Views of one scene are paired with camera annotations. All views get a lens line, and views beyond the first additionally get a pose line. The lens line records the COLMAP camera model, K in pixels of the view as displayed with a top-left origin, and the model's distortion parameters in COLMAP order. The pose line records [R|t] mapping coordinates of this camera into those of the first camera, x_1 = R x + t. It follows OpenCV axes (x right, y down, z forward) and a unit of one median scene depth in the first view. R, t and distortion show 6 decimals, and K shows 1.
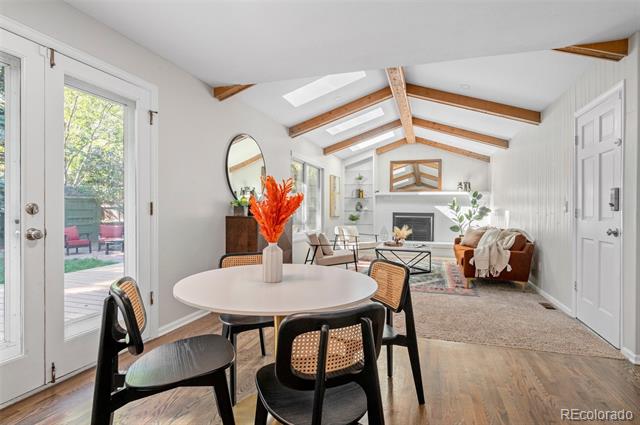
lens RADIAL K [[325.1, 0, 325.3], [0, 325.1, 209.1], [0, 0, 1]] dist [-0.004079, -0.001929]
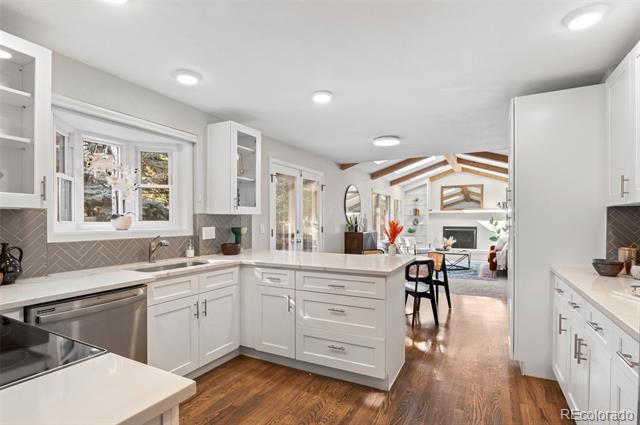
lens RADIAL K [[325.1, 0, 316.1], [0, 325.1, 228.4], [0, 0, 1]] dist [-0.004079, -0.001929]
pose [[0.984263, -0.006454, -0.176592, -0.067067], [0.011256, 0.999593, 0.026208, -0.023408], [0.176351, -0.027783, 0.983935, -0.394792]]
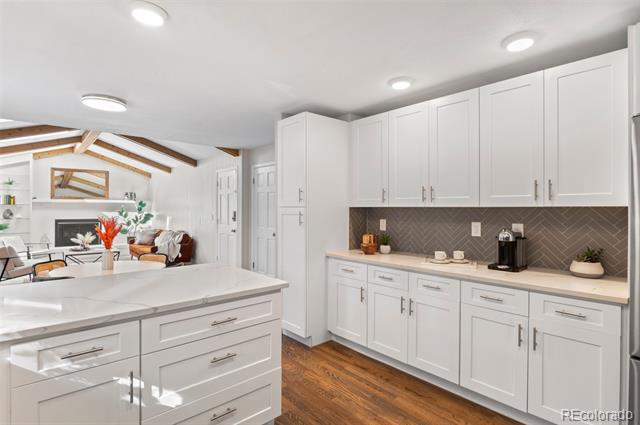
lens RADIAL K [[325.1, 0, 324.3], [0, 325.1, 212.1], [0, 0, 1]] dist [-0.004079, -0.001929]
pose [[0.507596, -0.015738, 0.861451, -0.255027], [-0.000042, 0.999833, 0.018291, -0.033720], [-0.861595, -0.009320, 0.507510, -0.240115]]
